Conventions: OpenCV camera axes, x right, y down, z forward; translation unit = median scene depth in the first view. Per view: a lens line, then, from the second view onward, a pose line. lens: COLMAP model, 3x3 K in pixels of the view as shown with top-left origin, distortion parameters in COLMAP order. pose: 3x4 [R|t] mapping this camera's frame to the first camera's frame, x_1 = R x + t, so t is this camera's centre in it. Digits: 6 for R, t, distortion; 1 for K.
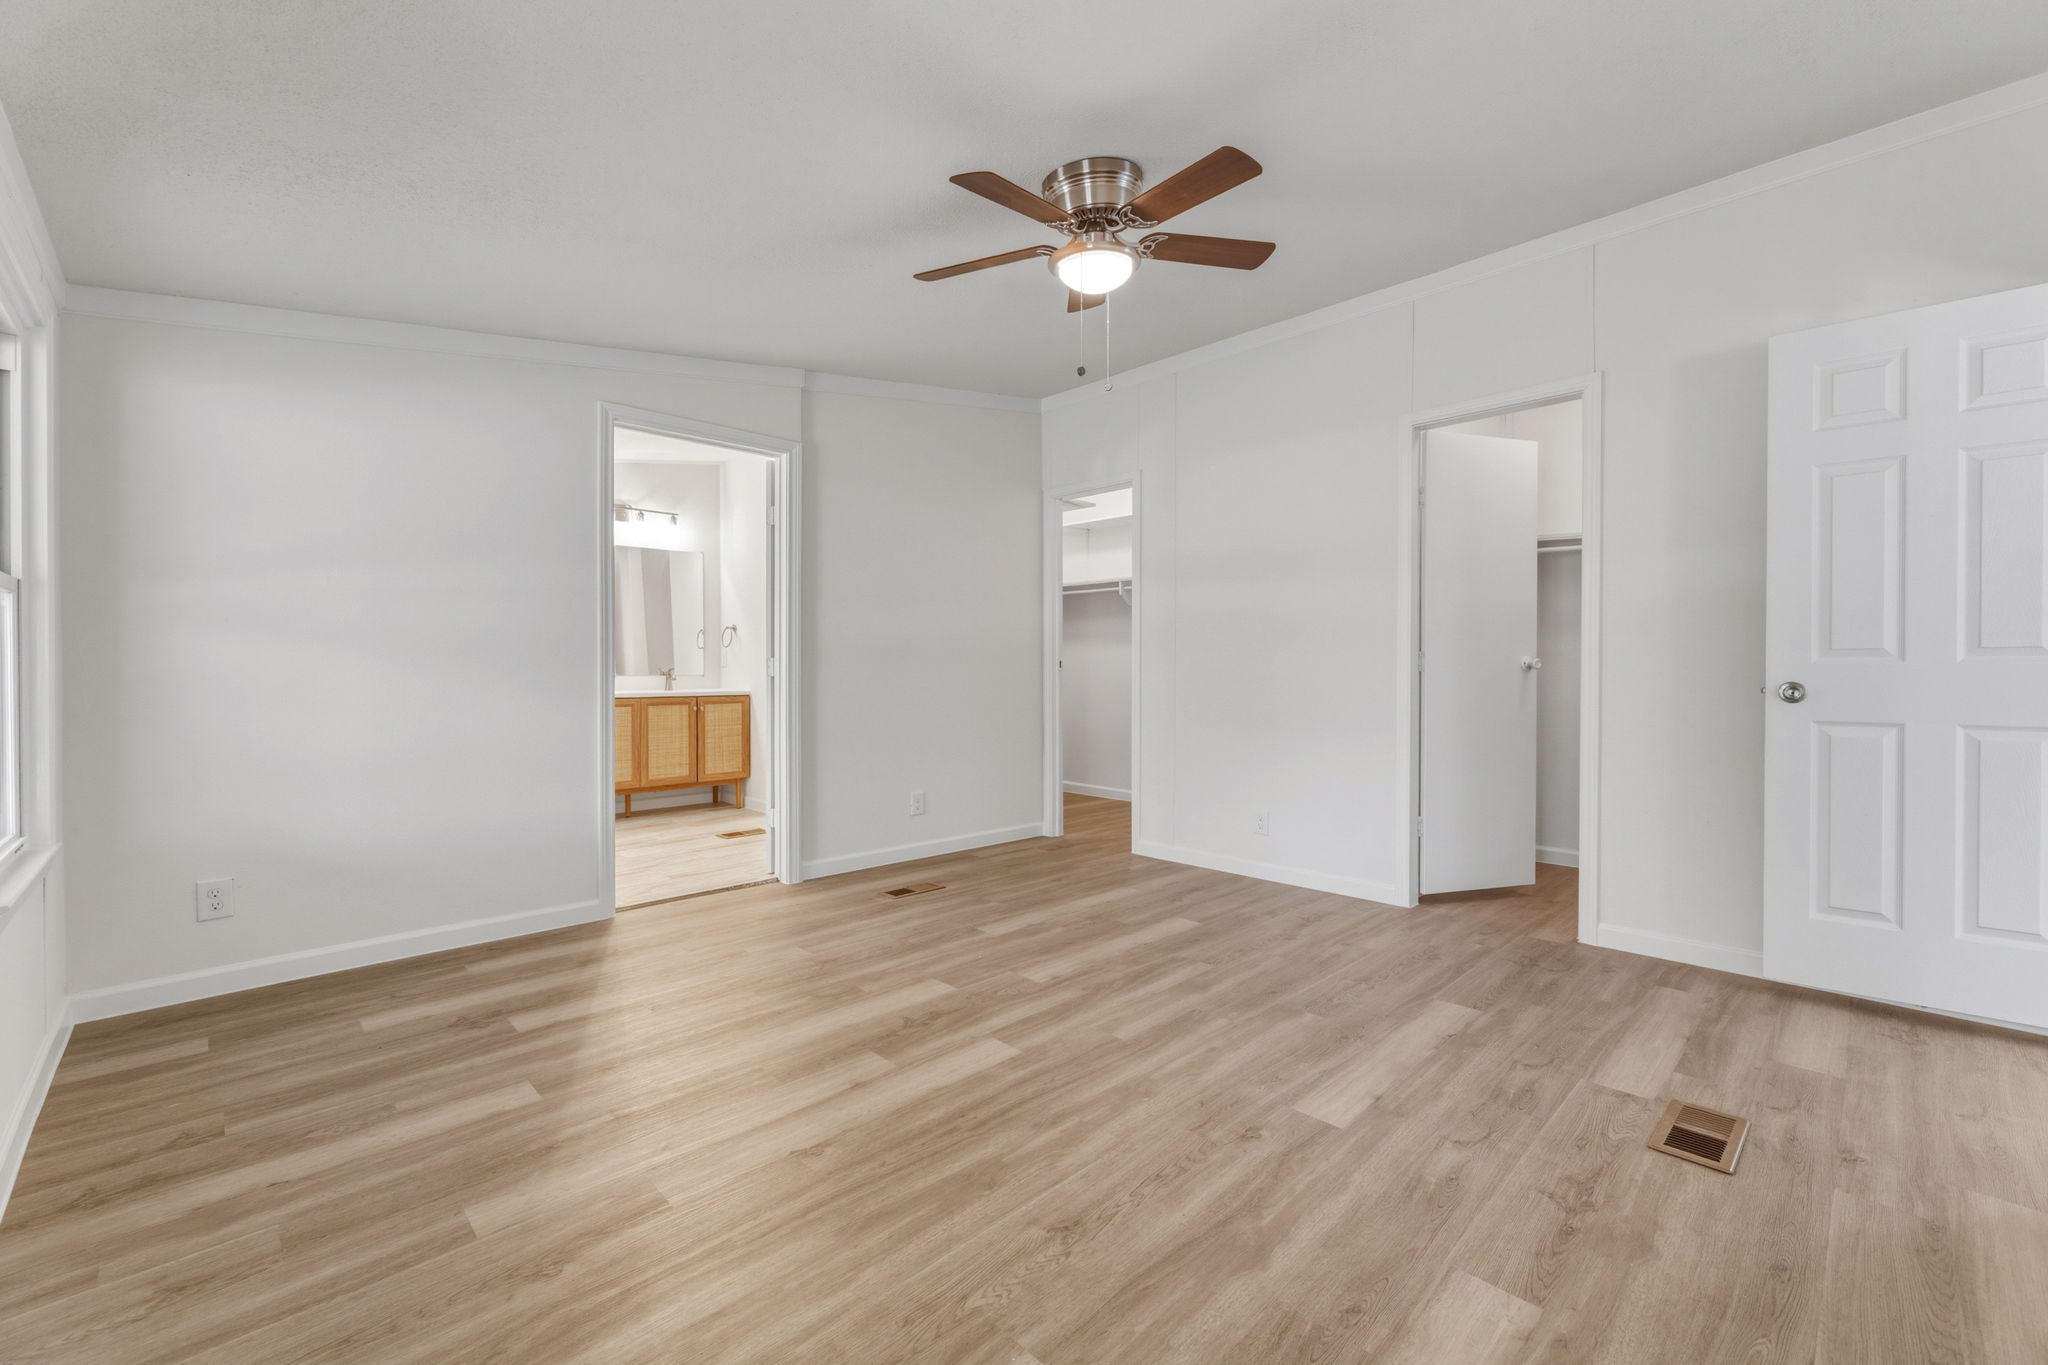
lens RADIAL K [[846.3, 0, 1038.6], [0, 846.3, 680.6], [0, 0, 1]] dist [-0.003962, -0.000256]
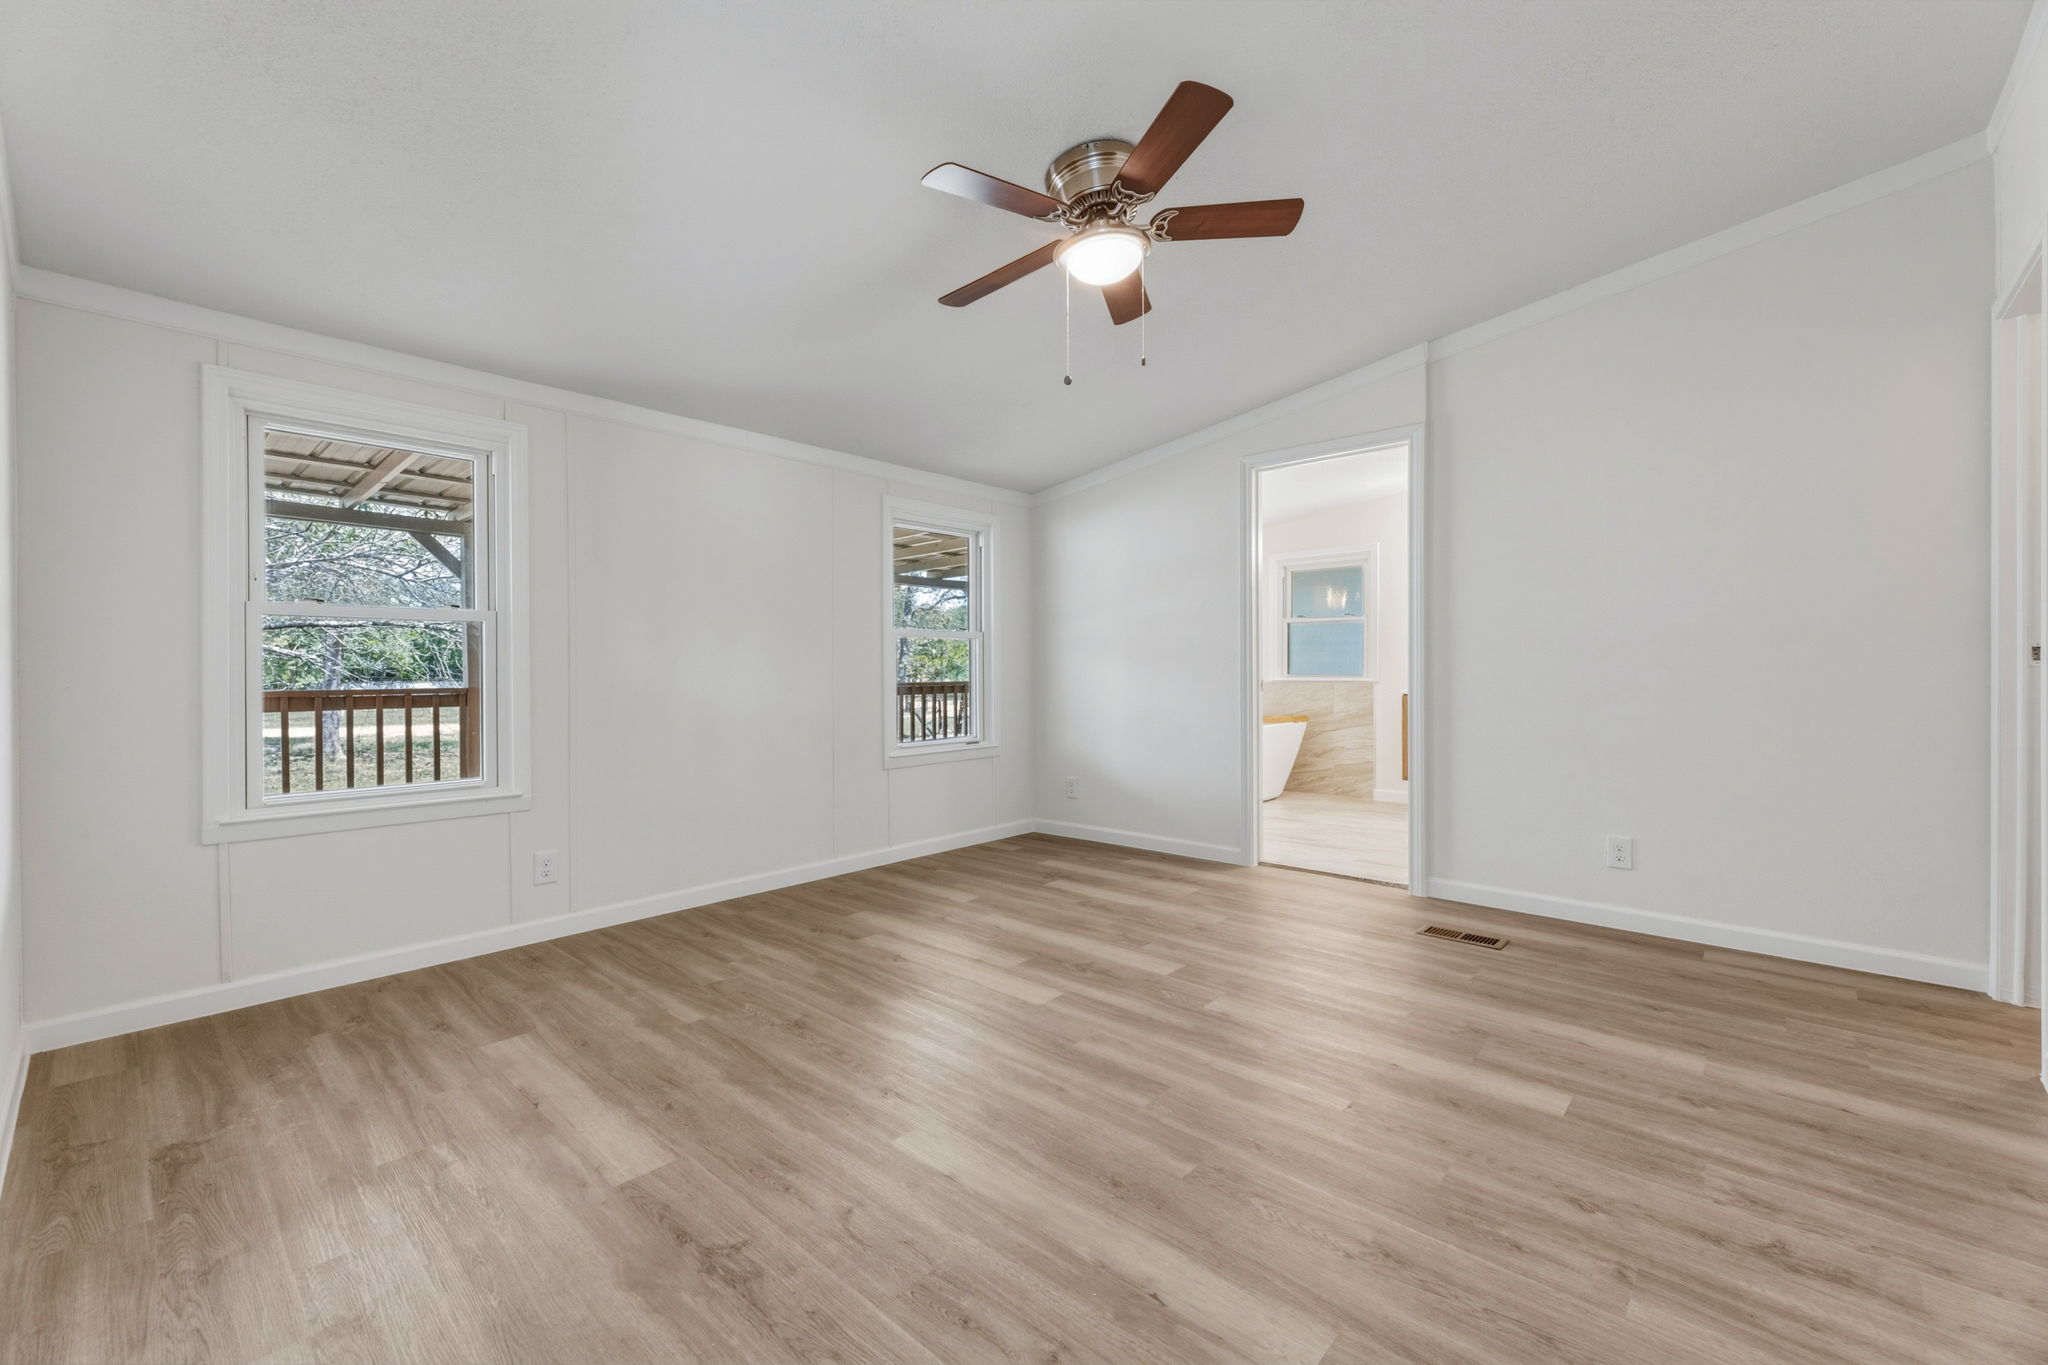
lens RADIAL K [[846.3, 0, 1026.1], [0, 846.3, 685.4], [0, 0, 1]] dist [-0.003962, -0.000256]
pose [[0.048748, 0.019966, -0.998612, 1.063339], [-0.008125, 0.999775, 0.019593, -0.015478], [0.998778, 0.007159, 0.048899, 0.880903]]
